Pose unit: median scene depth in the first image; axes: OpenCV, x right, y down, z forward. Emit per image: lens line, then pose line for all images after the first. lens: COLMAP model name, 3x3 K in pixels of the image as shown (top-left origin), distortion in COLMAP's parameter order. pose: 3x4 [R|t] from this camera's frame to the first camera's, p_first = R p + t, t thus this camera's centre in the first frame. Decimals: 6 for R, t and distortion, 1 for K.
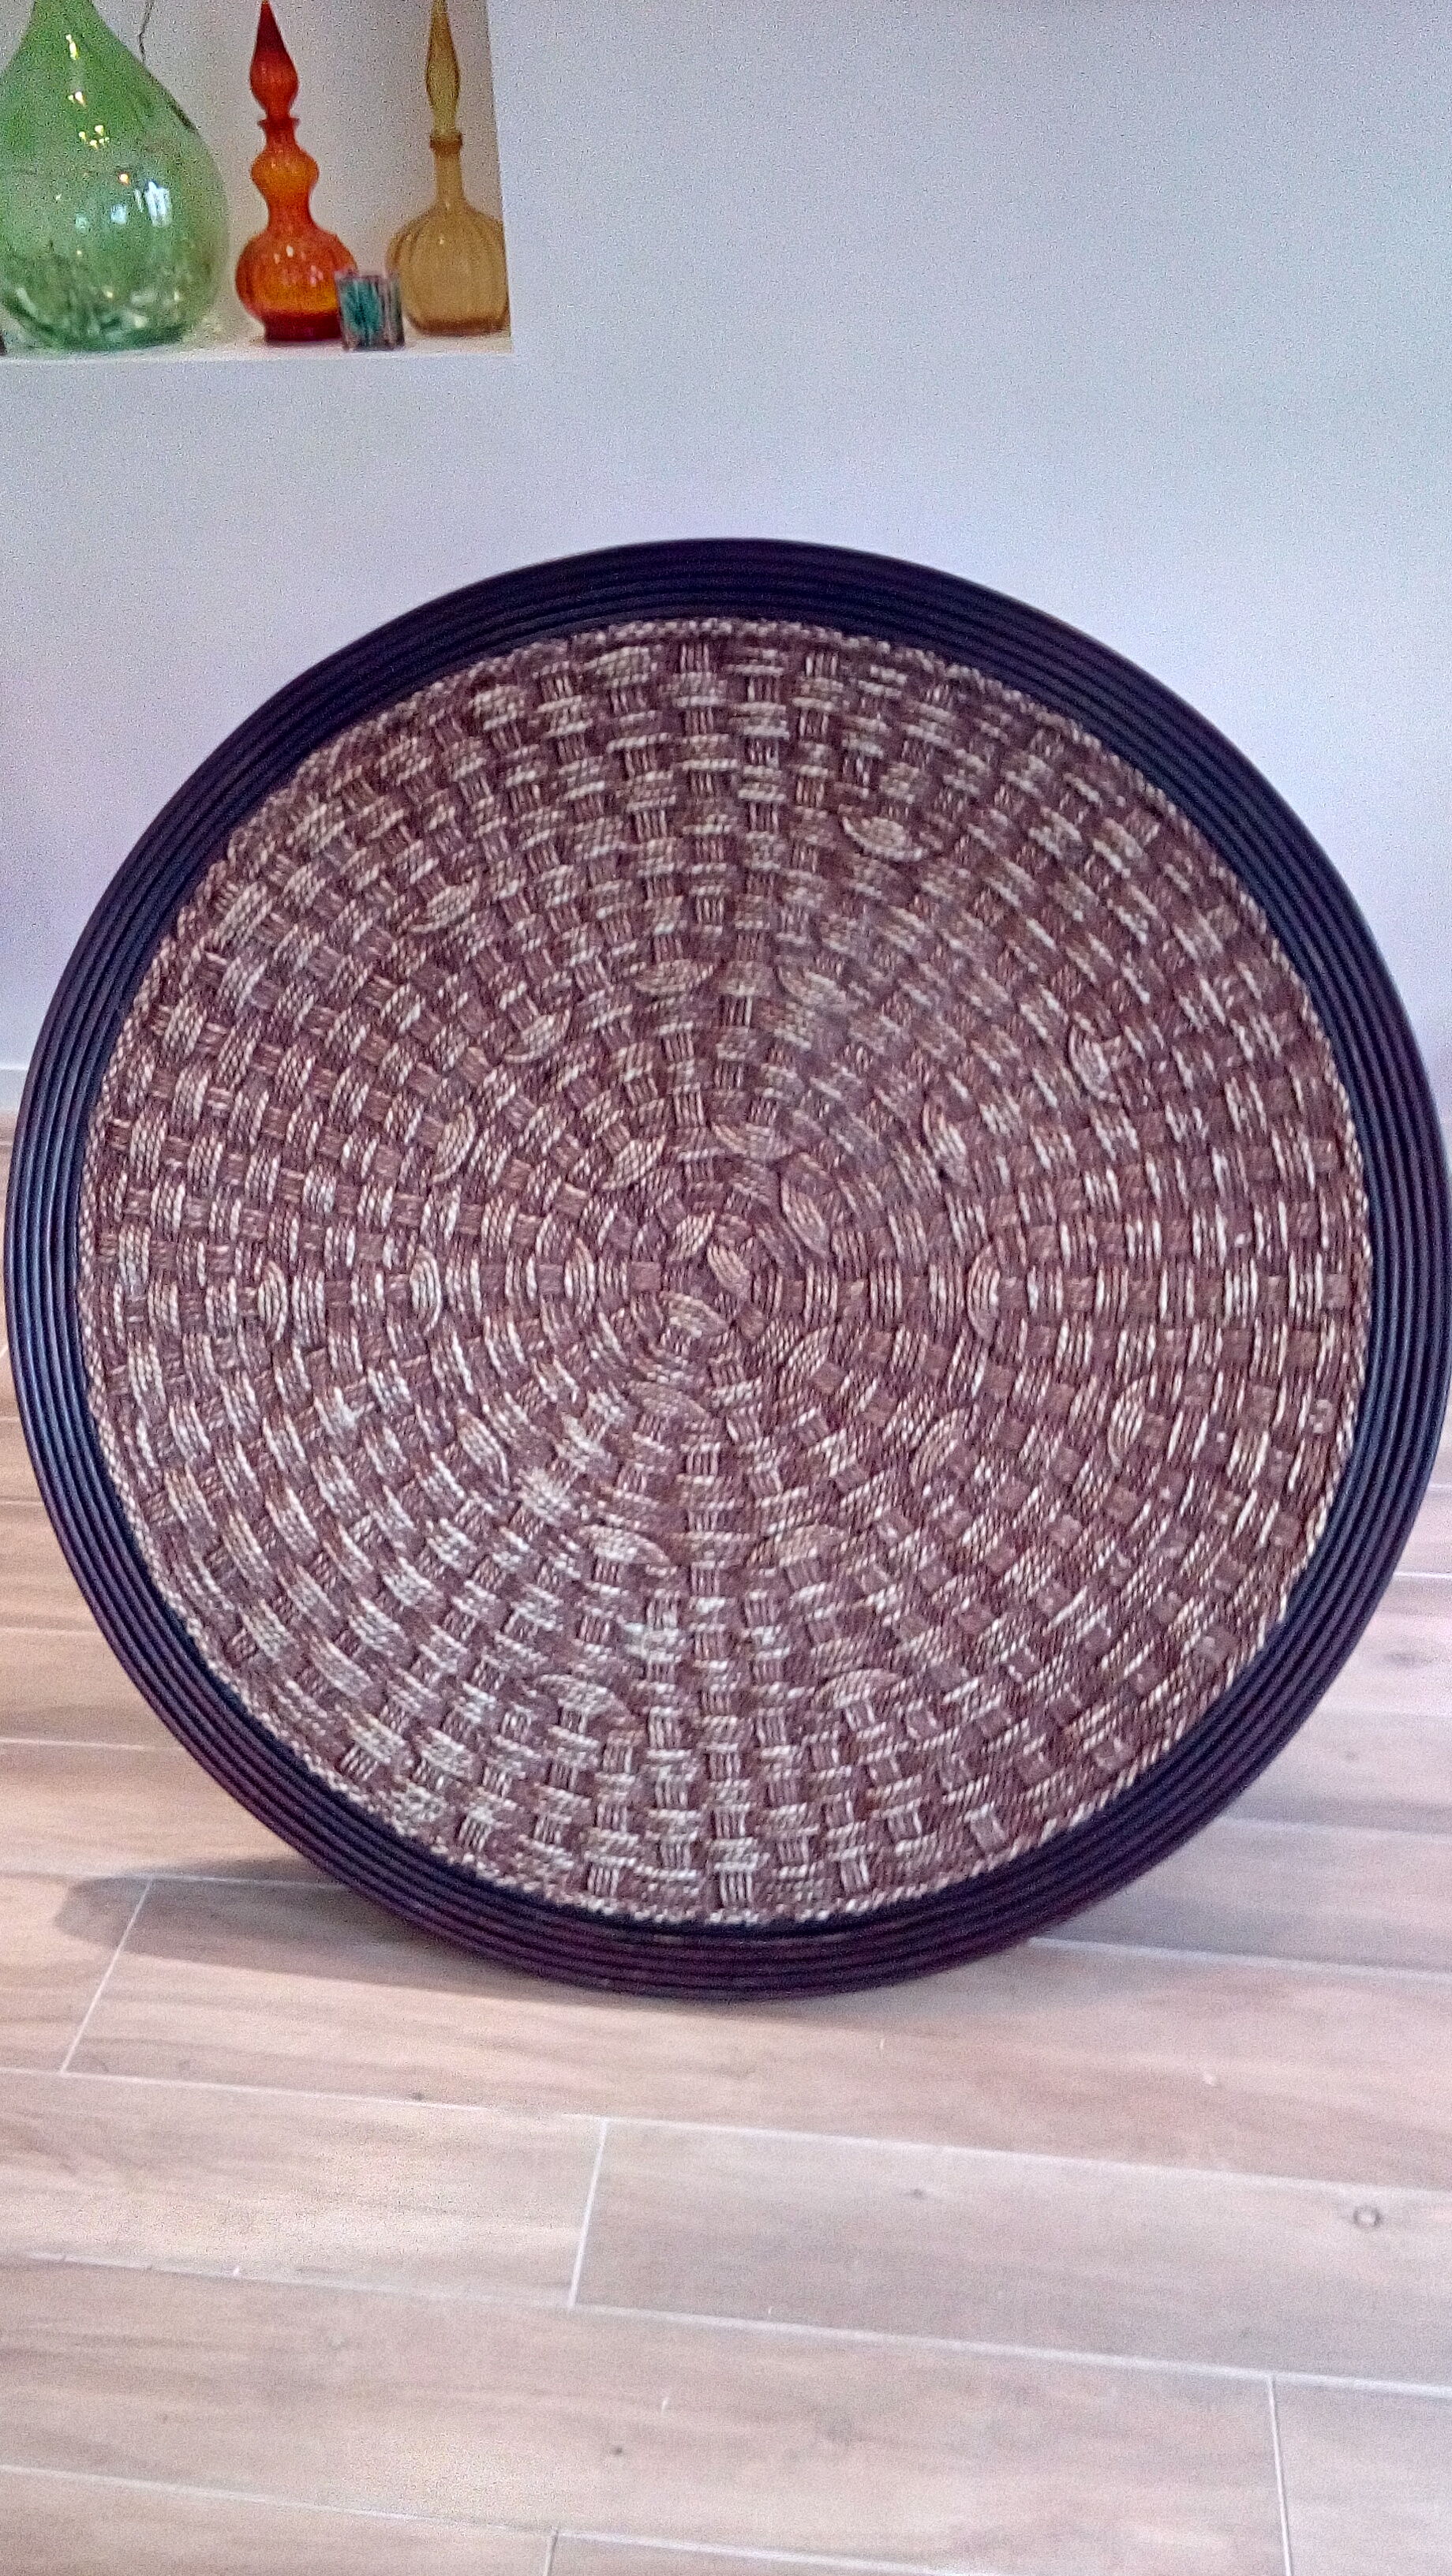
lens RADIAL K [[2031.5, 0, 726.0], [0, 2031.5, 1288.0], [0, 0, 1]] dist [0.098050, -0.007184]
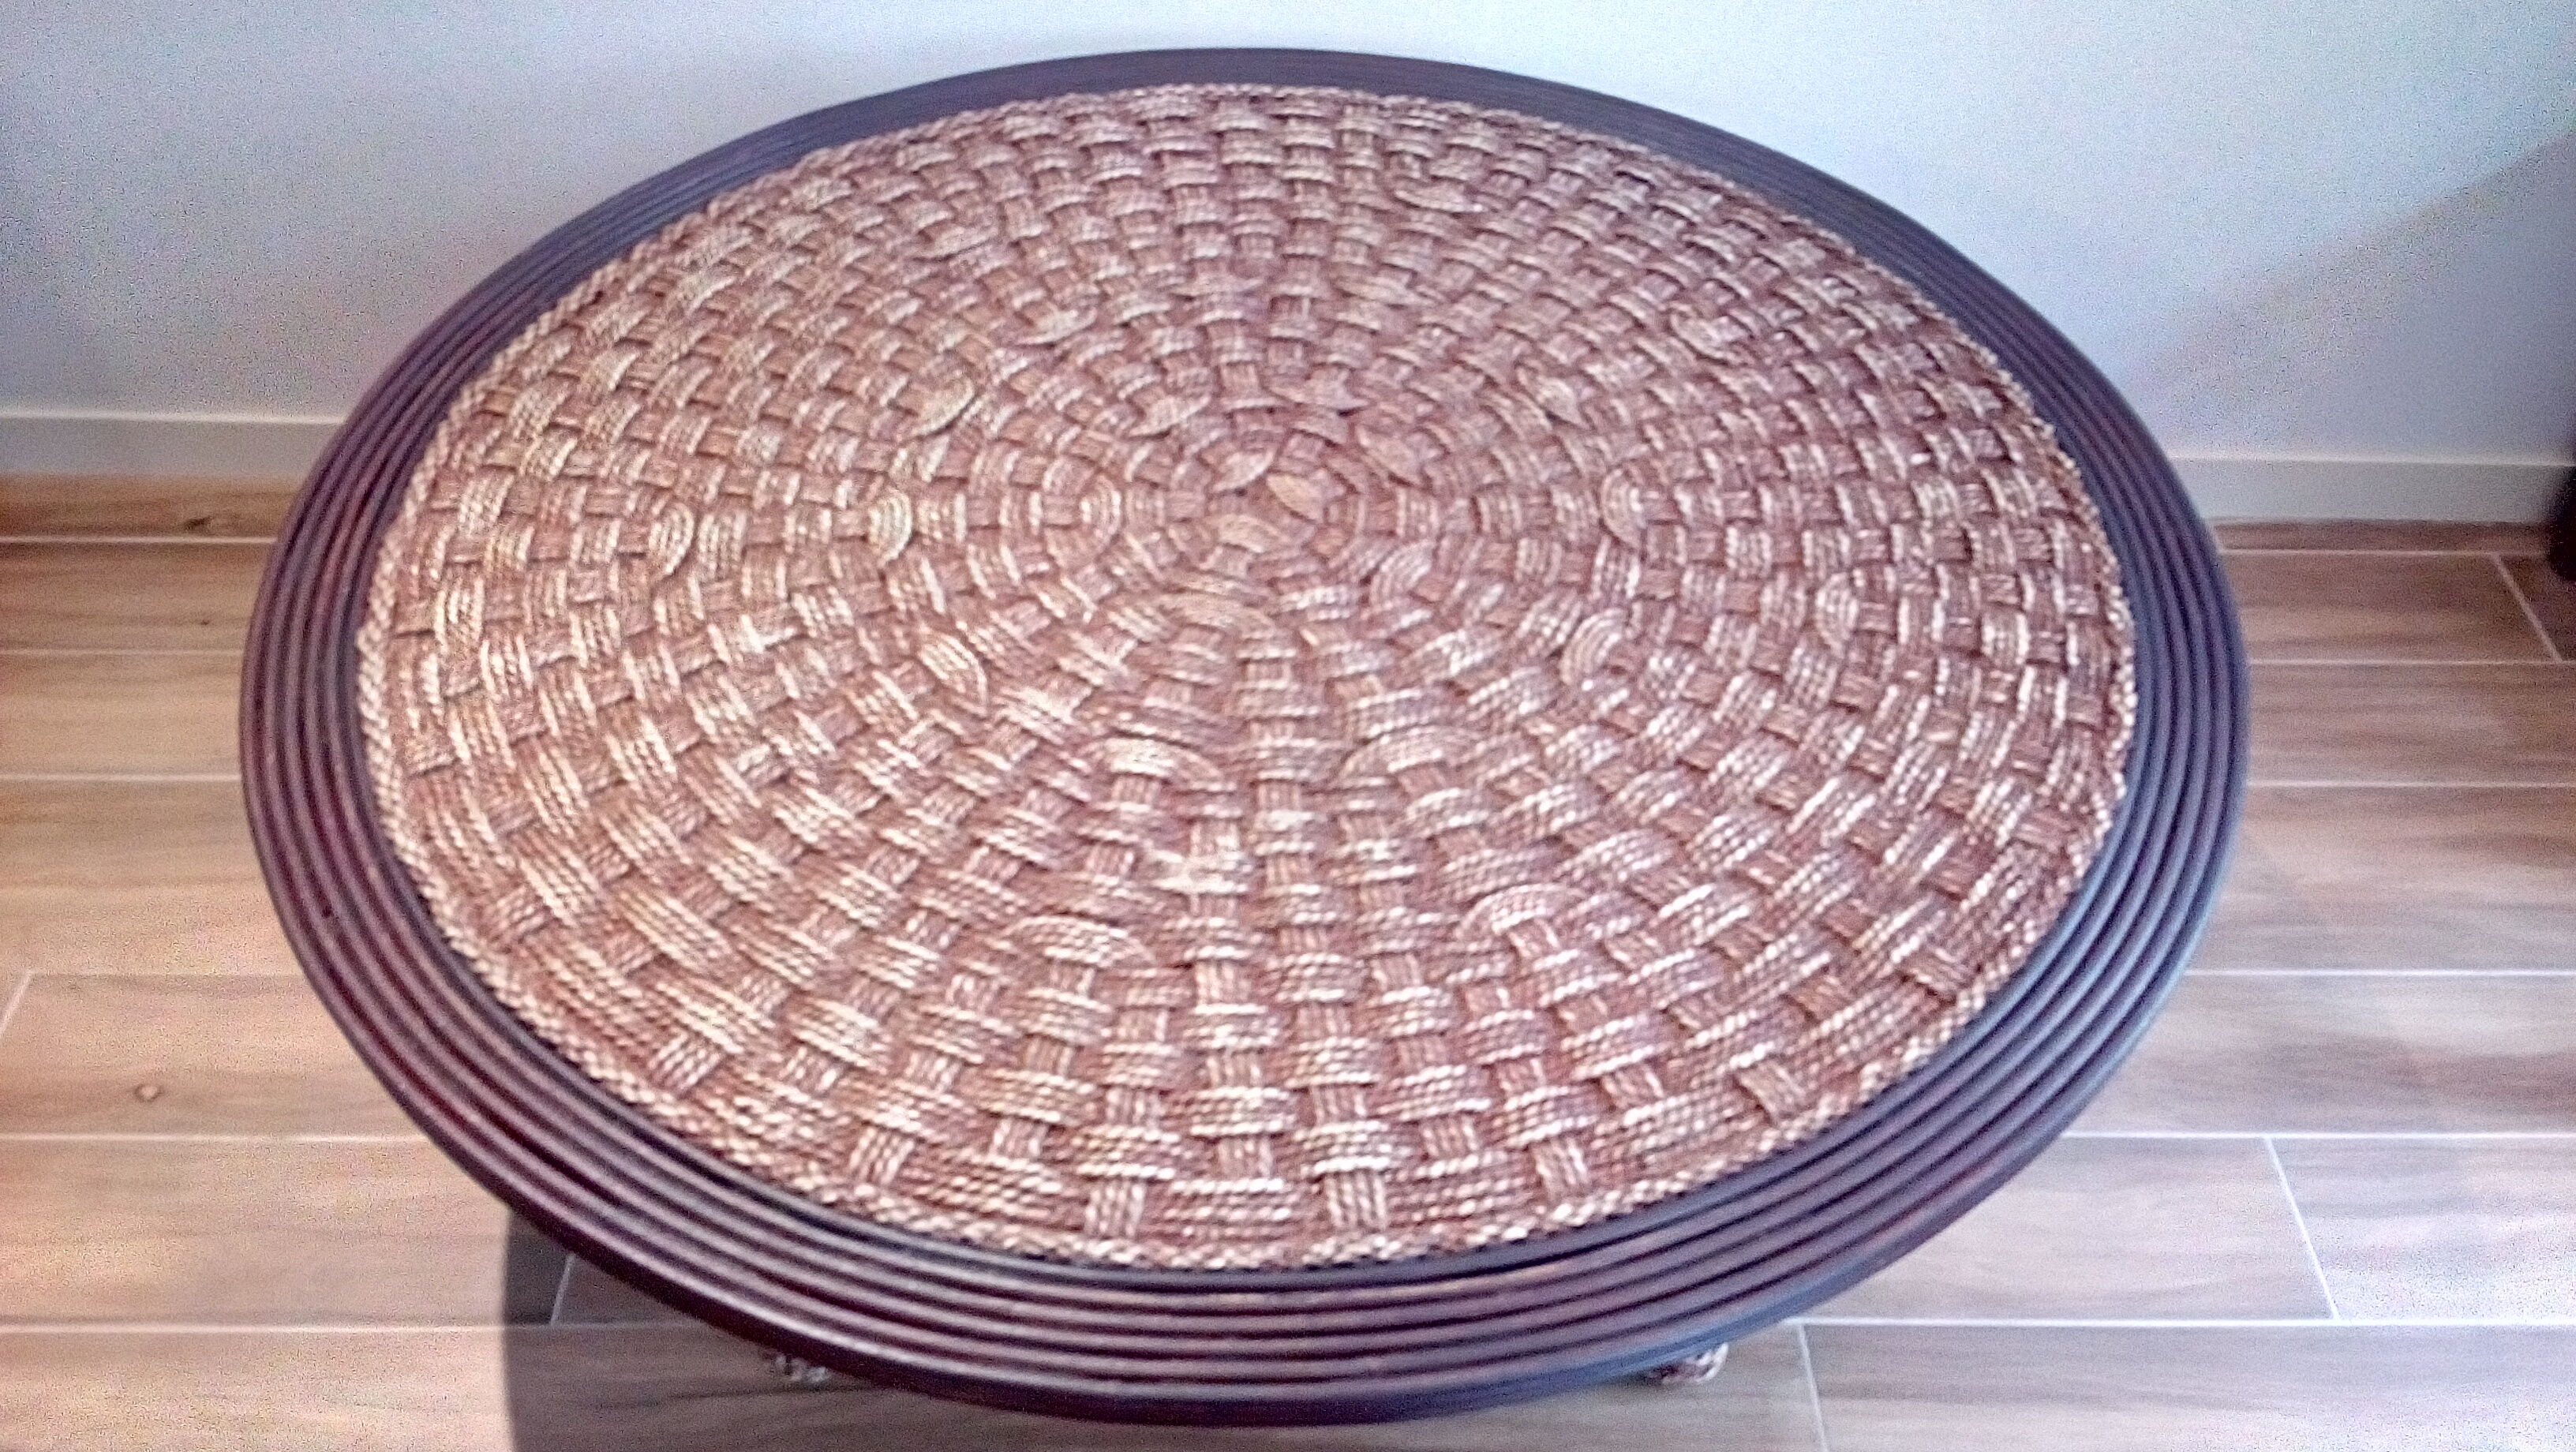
lens RADIAL K [[2031.5, 0, 1288.0], [0, 2031.5, 726.0], [0, 0, 1]] dist [0.098050, -0.007184]
pose [[0.988498, 0.072722, 0.132601, -0.097138], [0.048418, 0.678469, -0.733032, 0.615445], [-0.143274, 0.731021, 0.667144, 0.535811]]
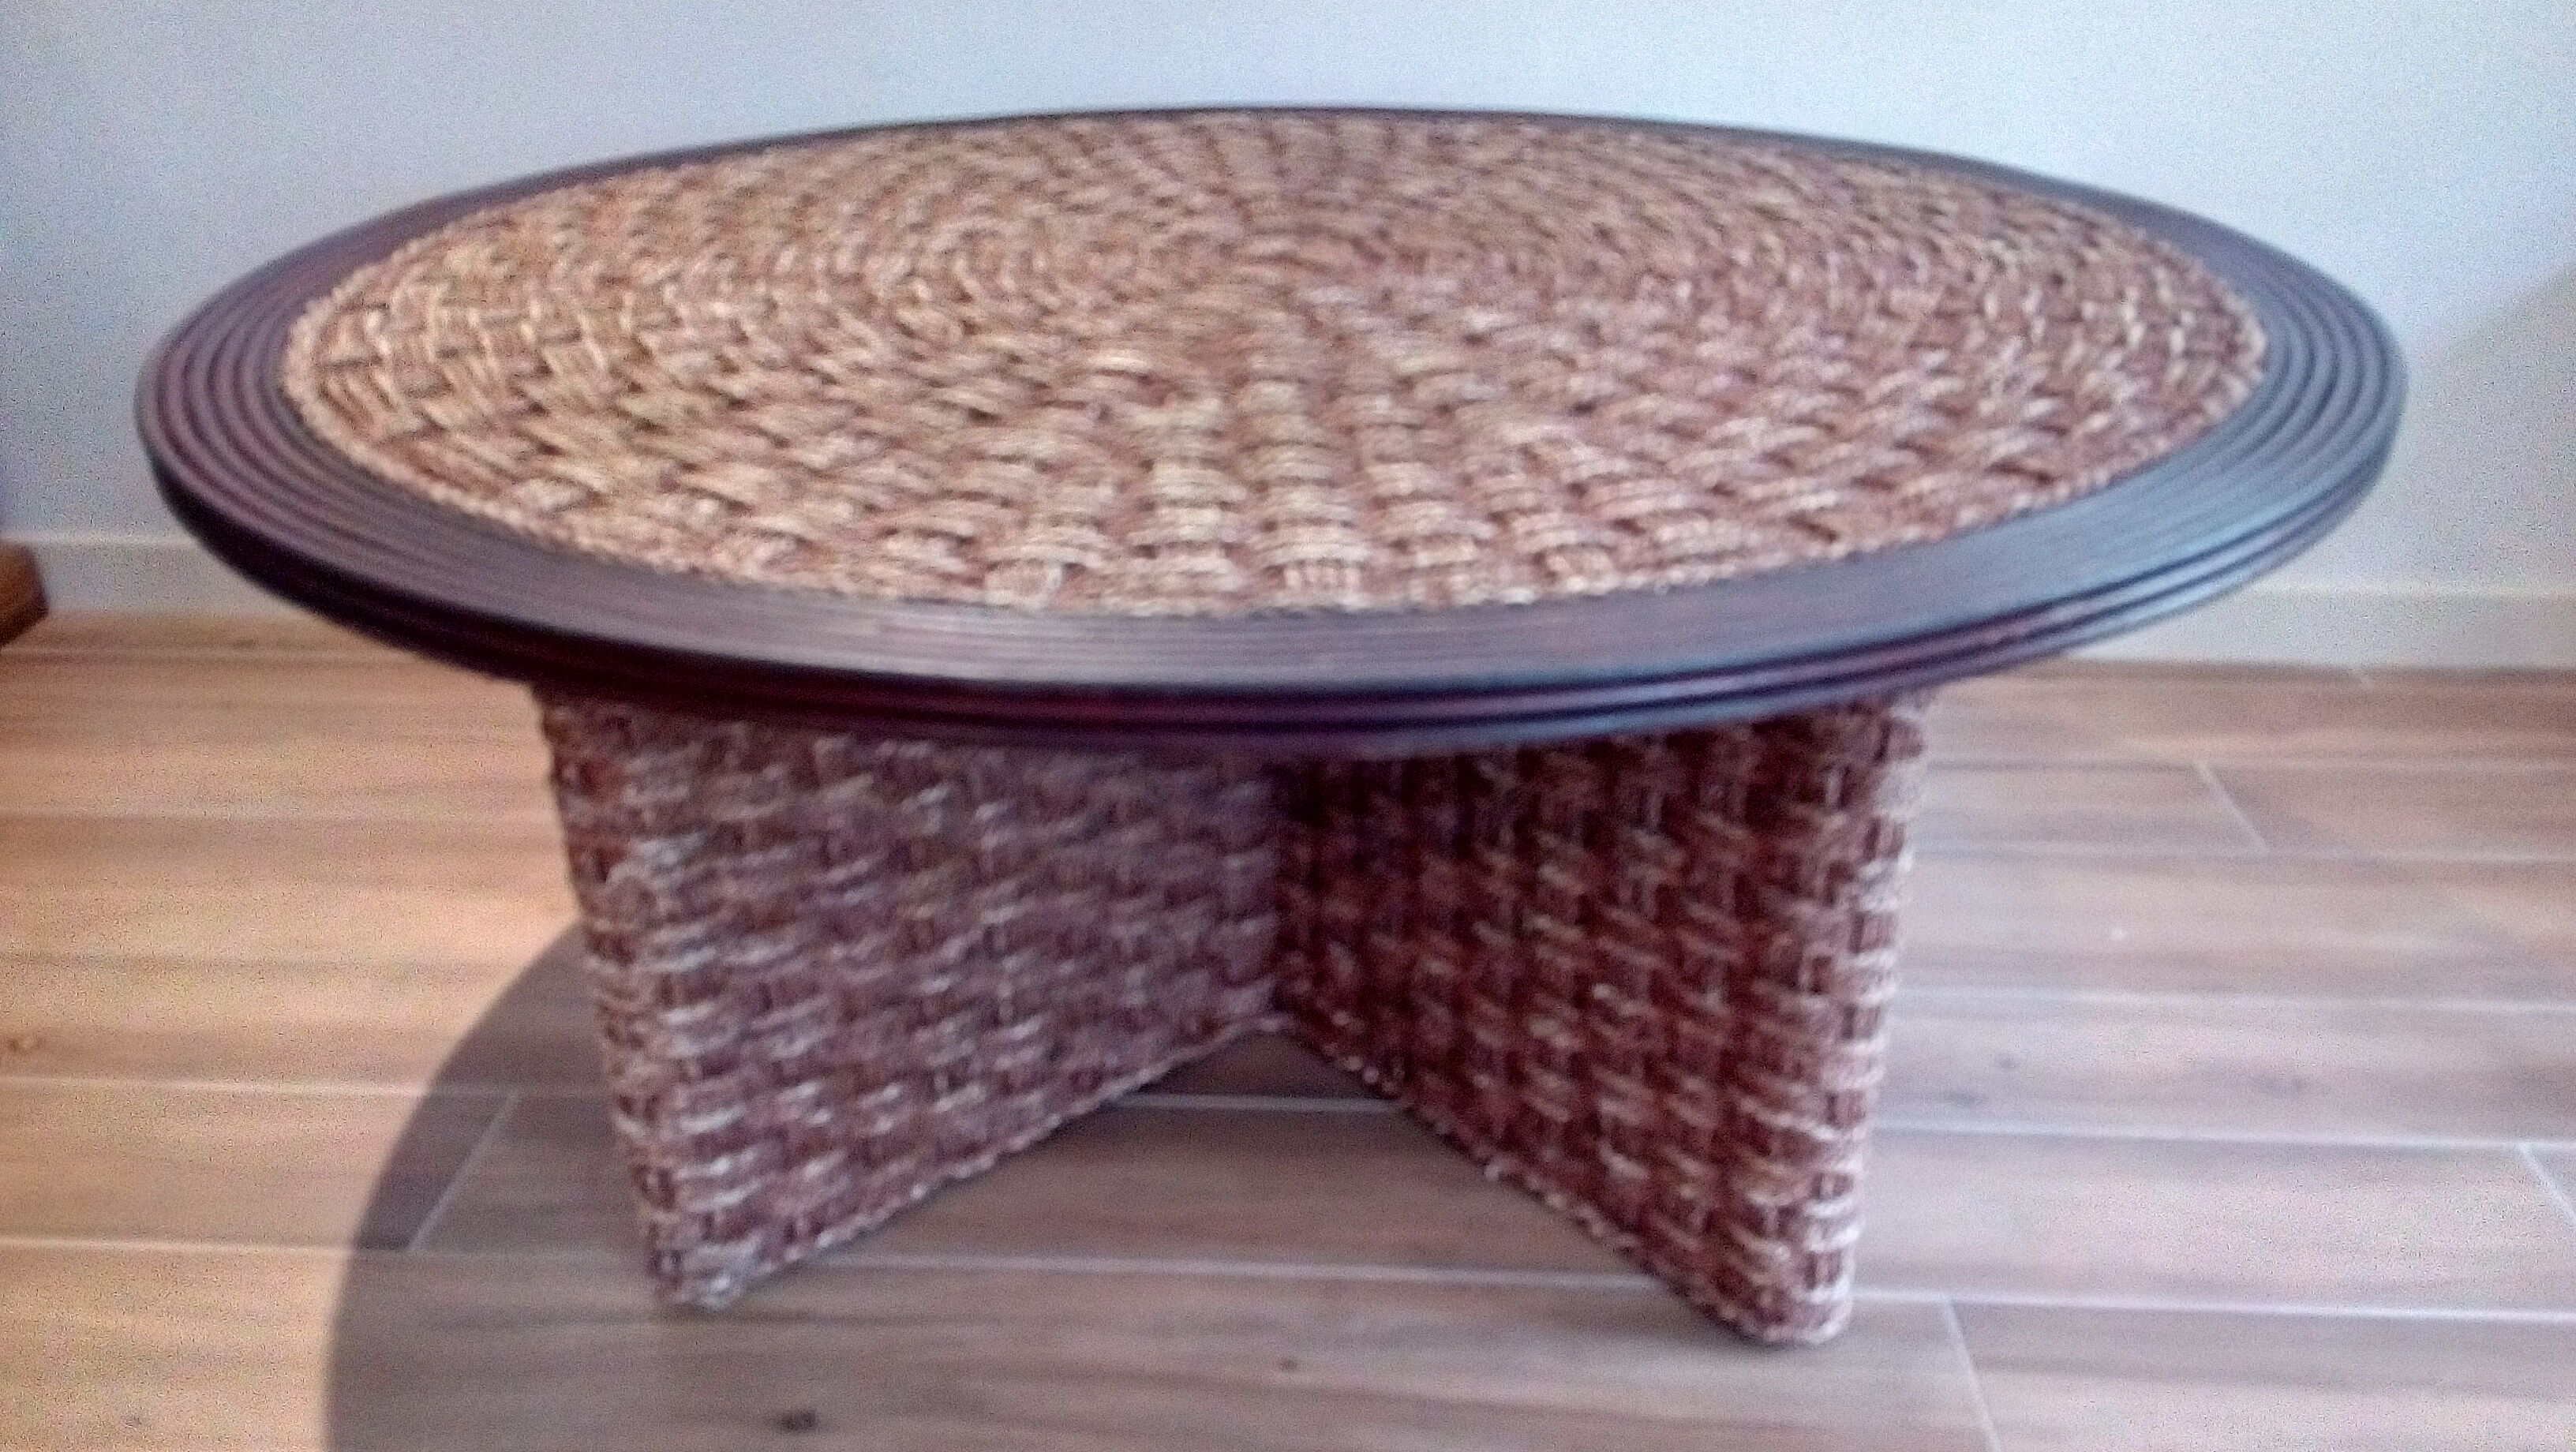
lens RADIAL K [[2031.5, 0, 1288.0], [0, 2031.5, 726.0], [0, 0, 1]] dist [0.098050, -0.007184]
pose [[0.991983, 0.120650, 0.037601, -0.016114], [-0.014302, 0.402813, -0.915171, 0.719908], [-0.125562, 0.907296, 0.401309, 0.848356]]
